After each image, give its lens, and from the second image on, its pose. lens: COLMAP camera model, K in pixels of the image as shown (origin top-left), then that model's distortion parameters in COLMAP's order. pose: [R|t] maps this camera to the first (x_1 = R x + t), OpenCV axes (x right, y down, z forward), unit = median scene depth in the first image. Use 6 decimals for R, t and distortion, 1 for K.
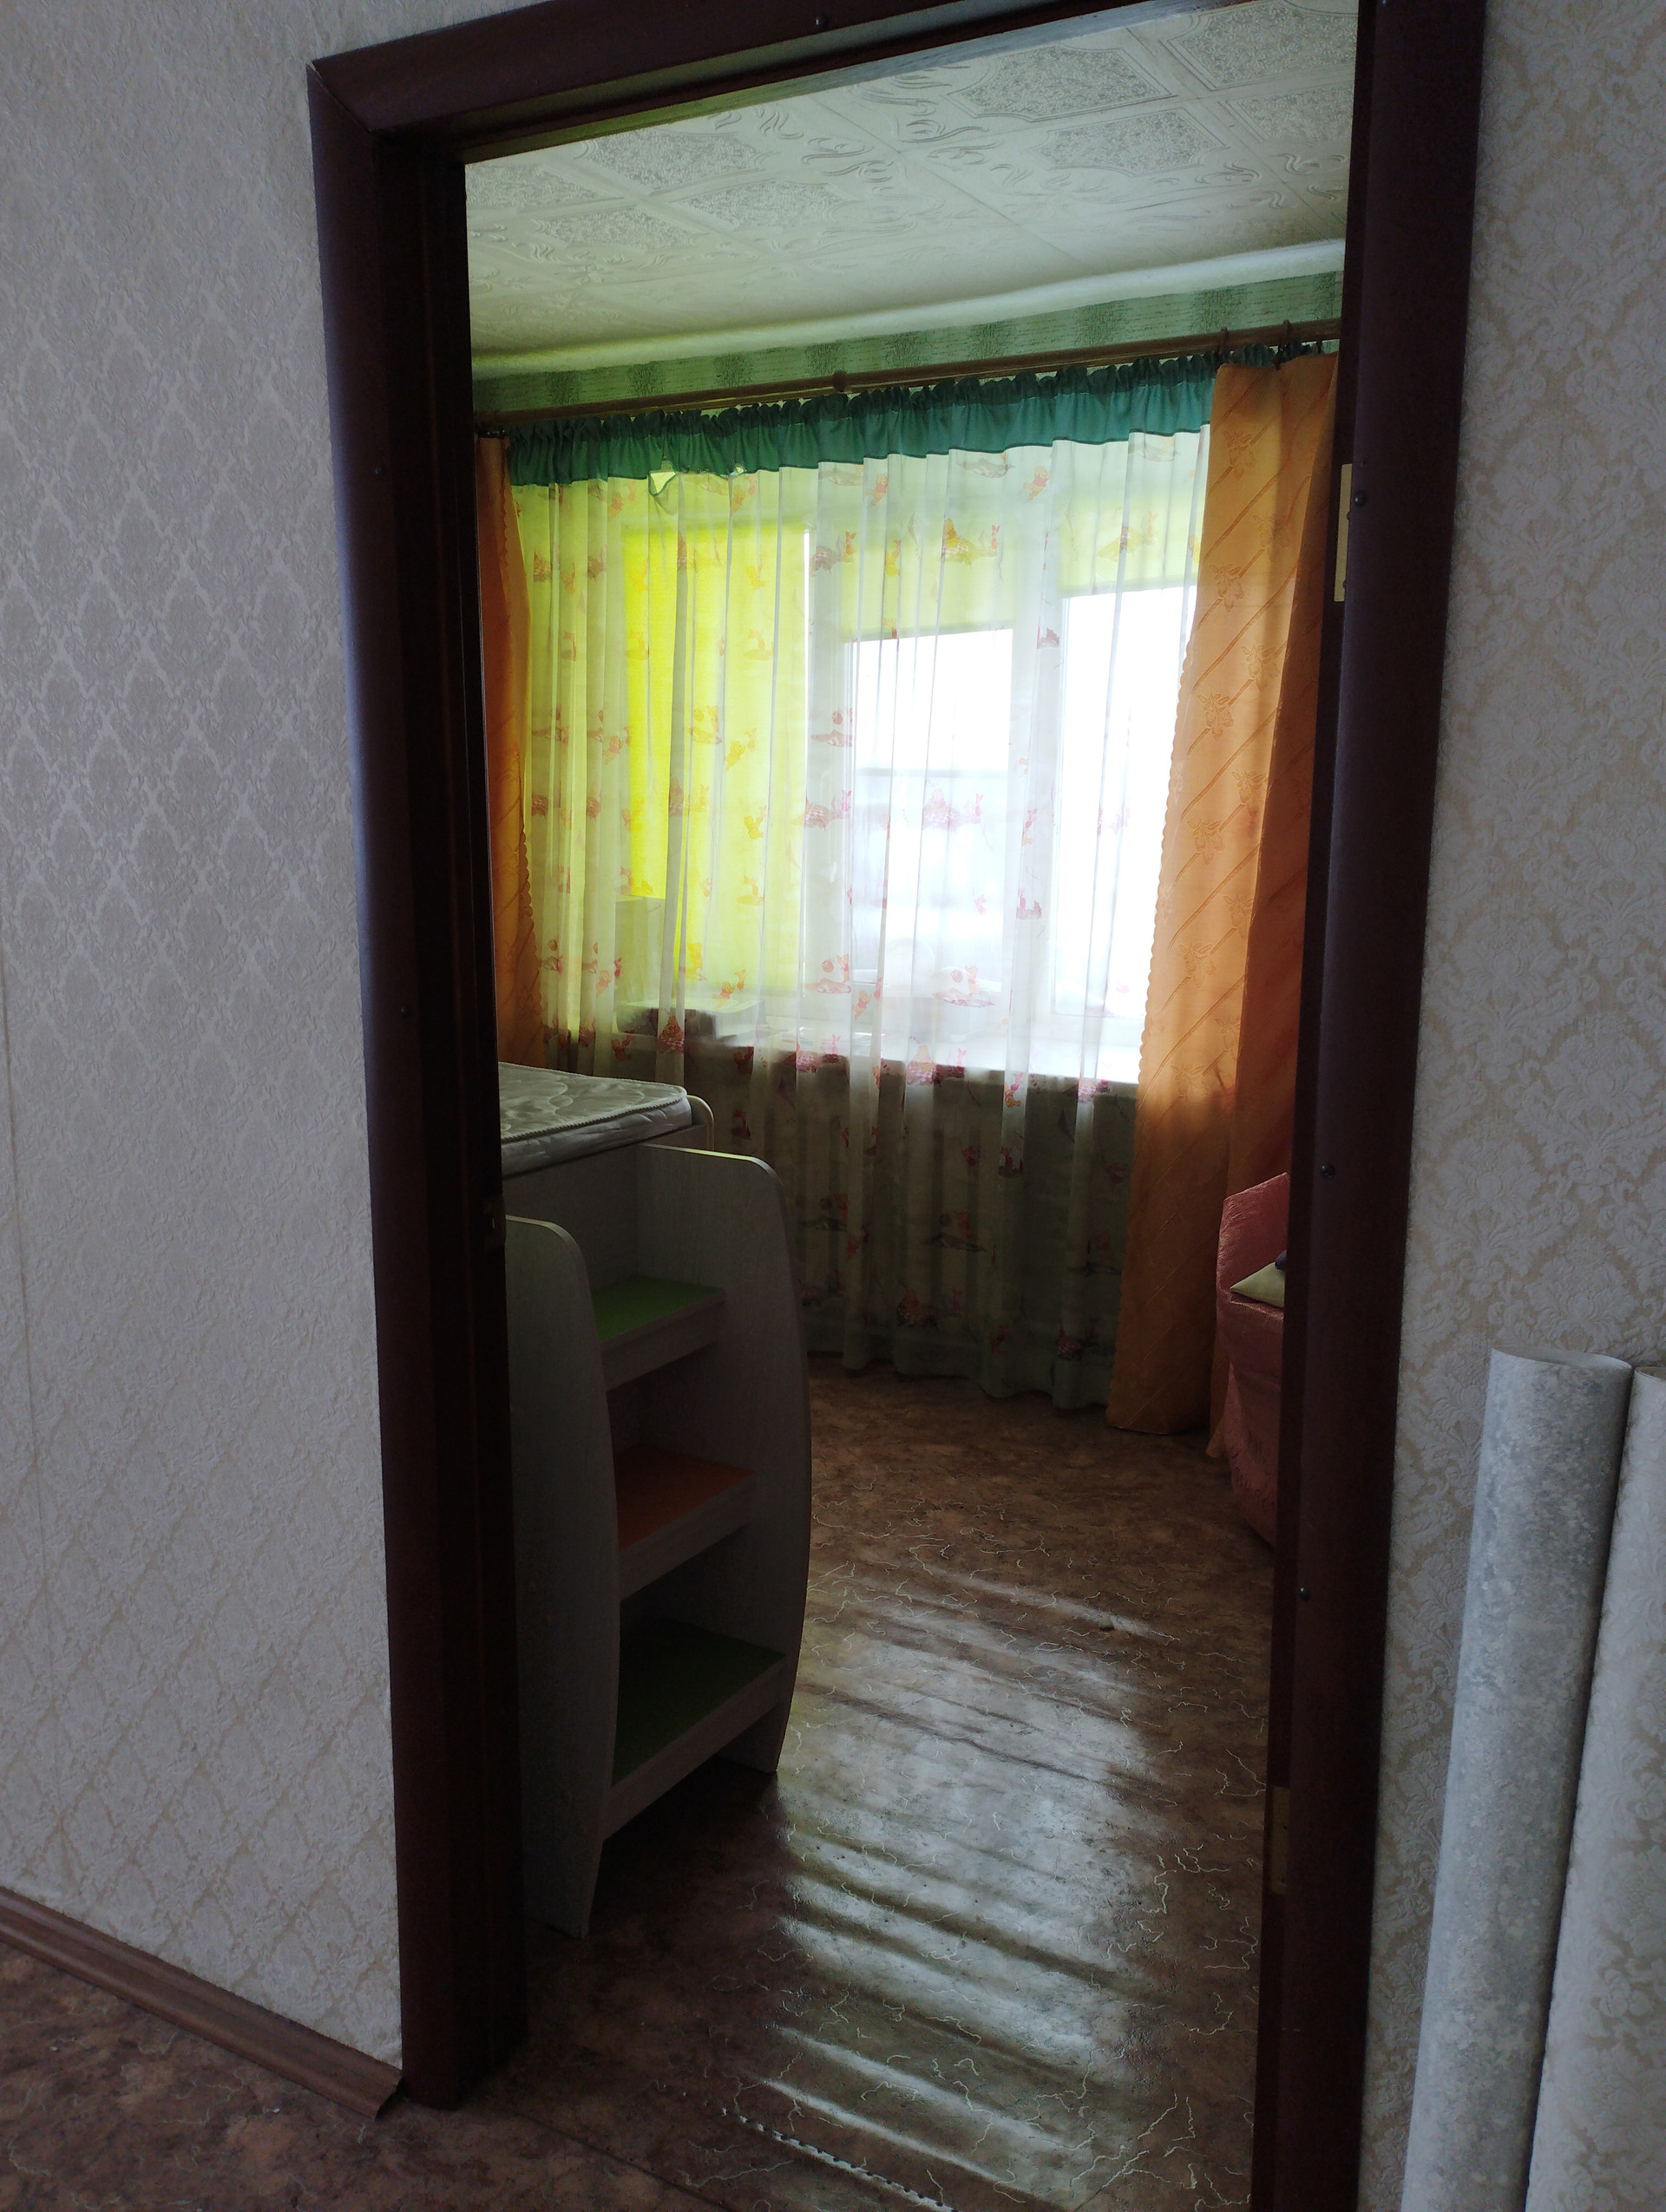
lens RADIAL K [[1822.8, 0, 821.1], [0, 1822.8, 1109.4], [0, 0, 1]] dist [0.101125, -0.118940]
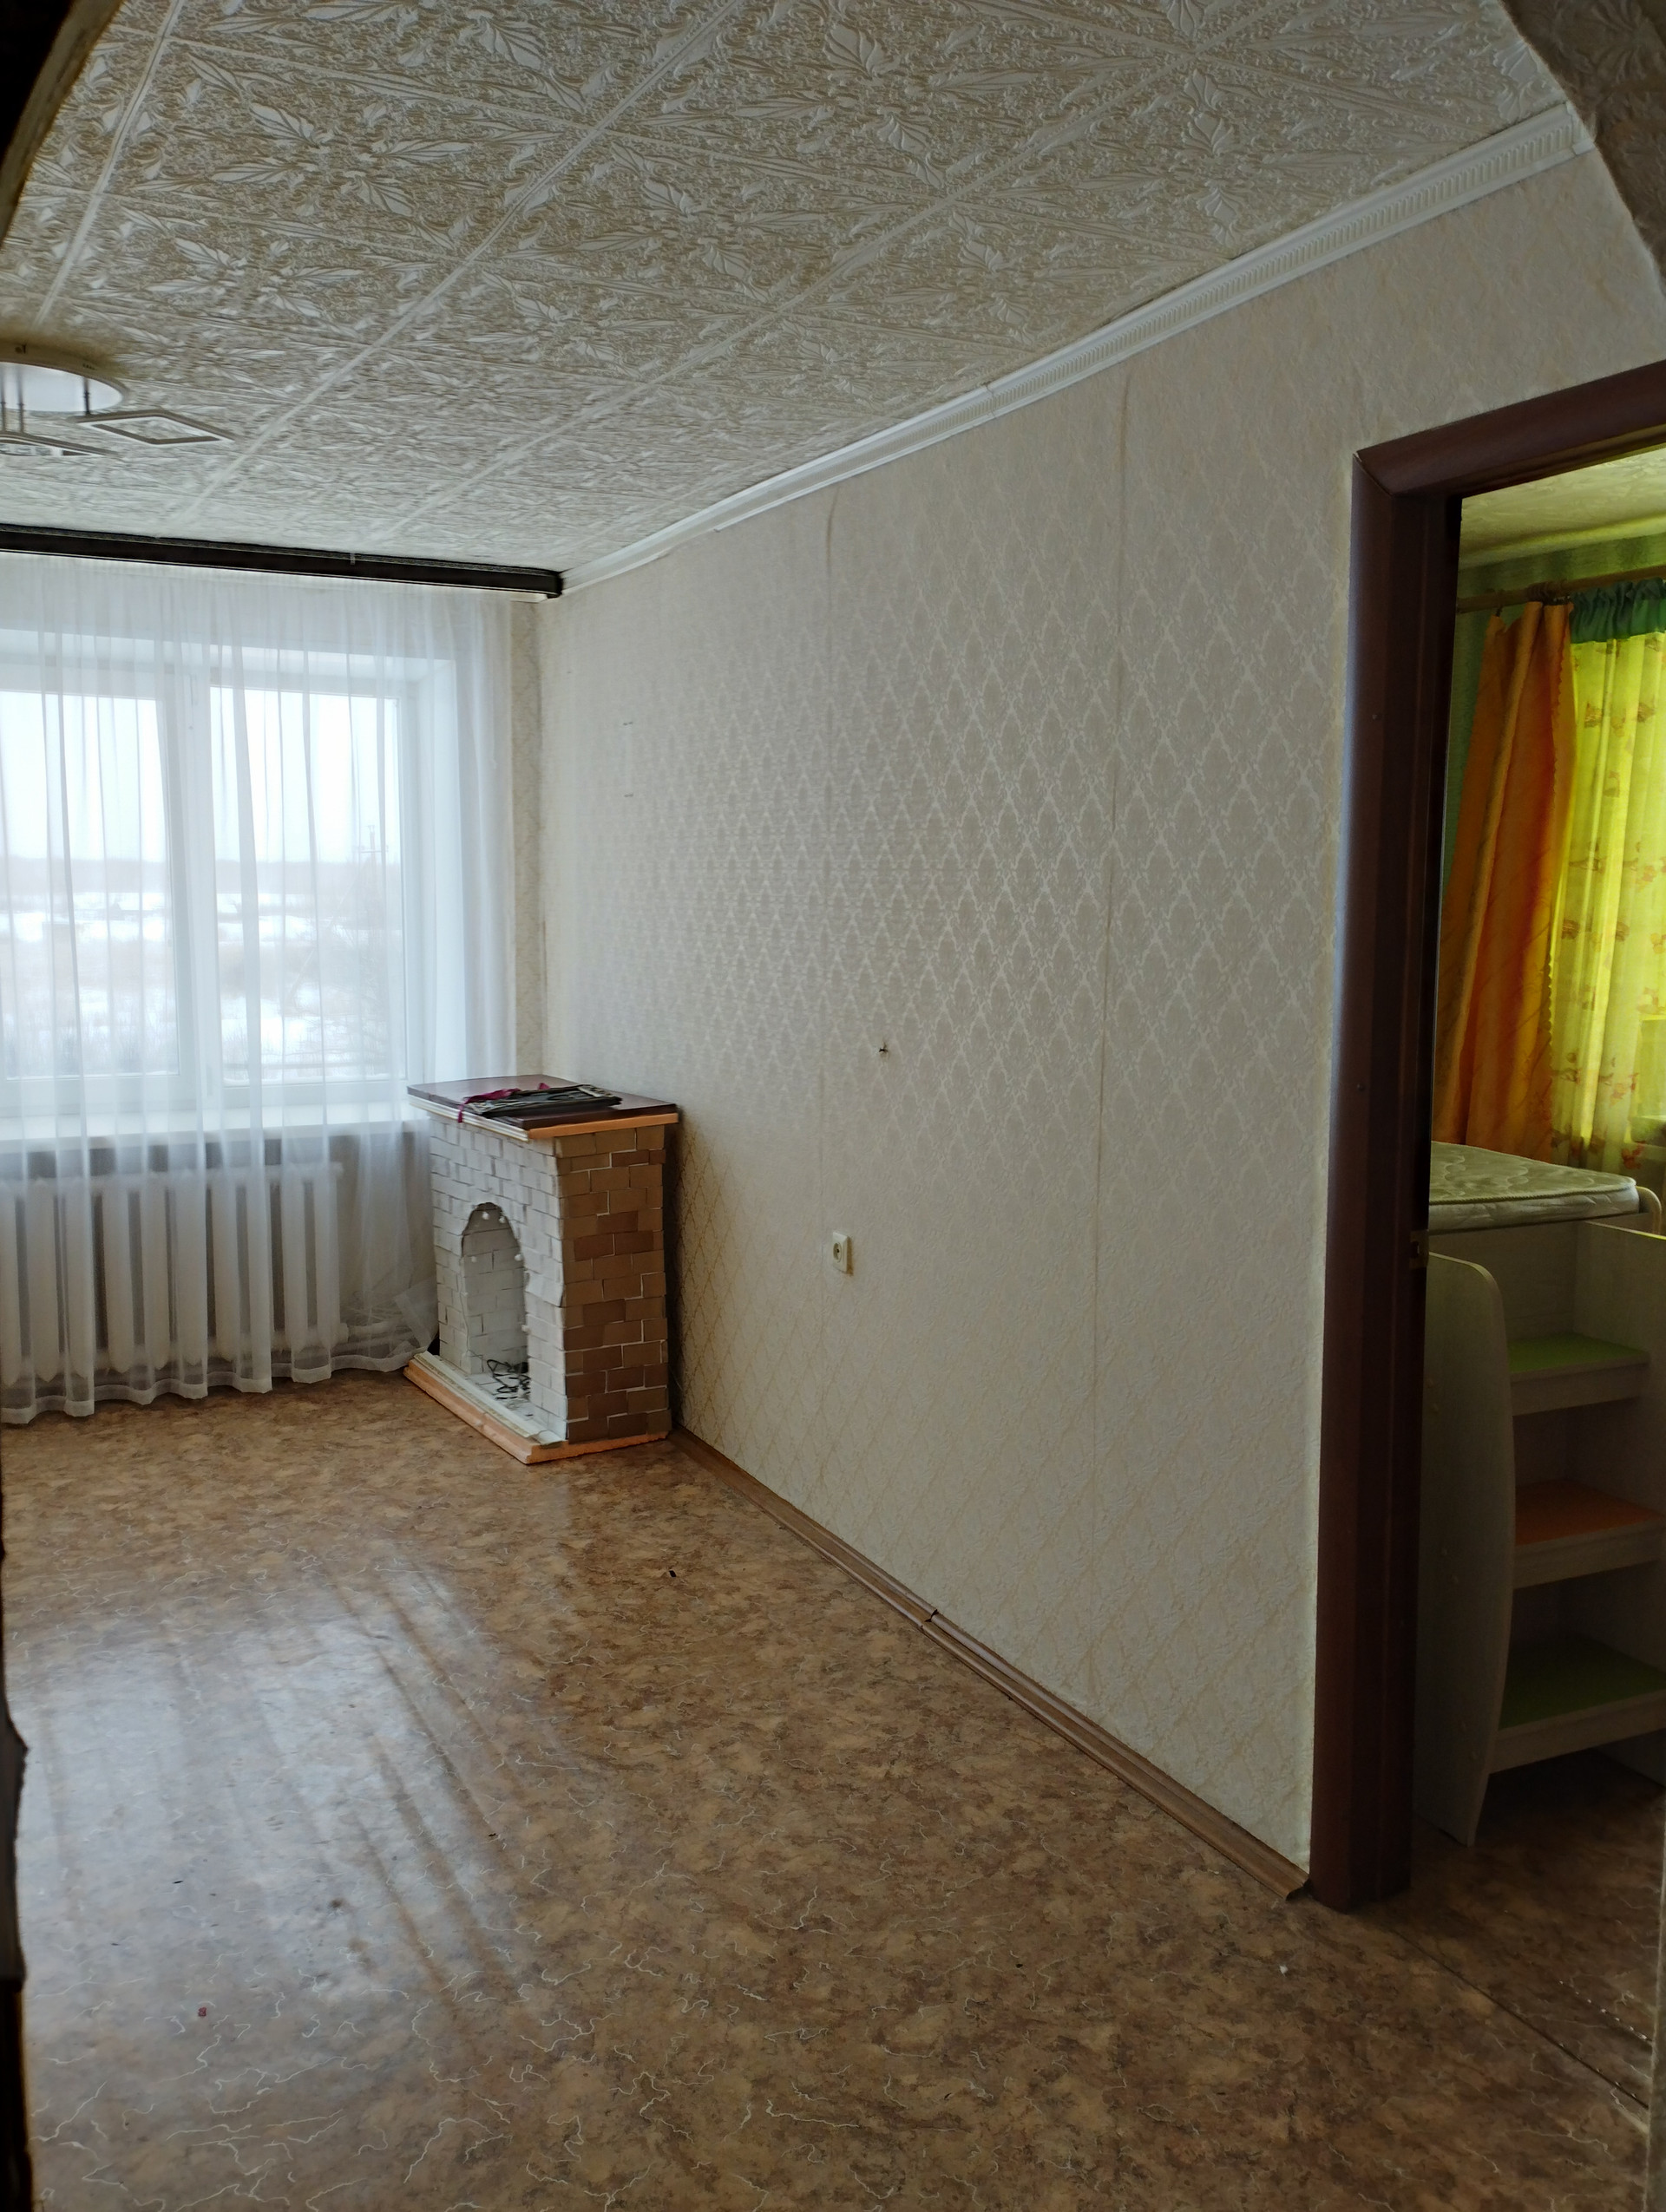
lens RADIAL K [[1822.8, 0, 821.1], [0, 1822.8, 1109.4], [0, 0, 1]] dist [0.101125, -0.118940]
pose [[0.841112, 0.064924, -0.536950, 0.148847], [-0.096898, 0.994796, -0.031504, 0.038938], [0.532110, 0.078528, 0.843026, -0.332690]]
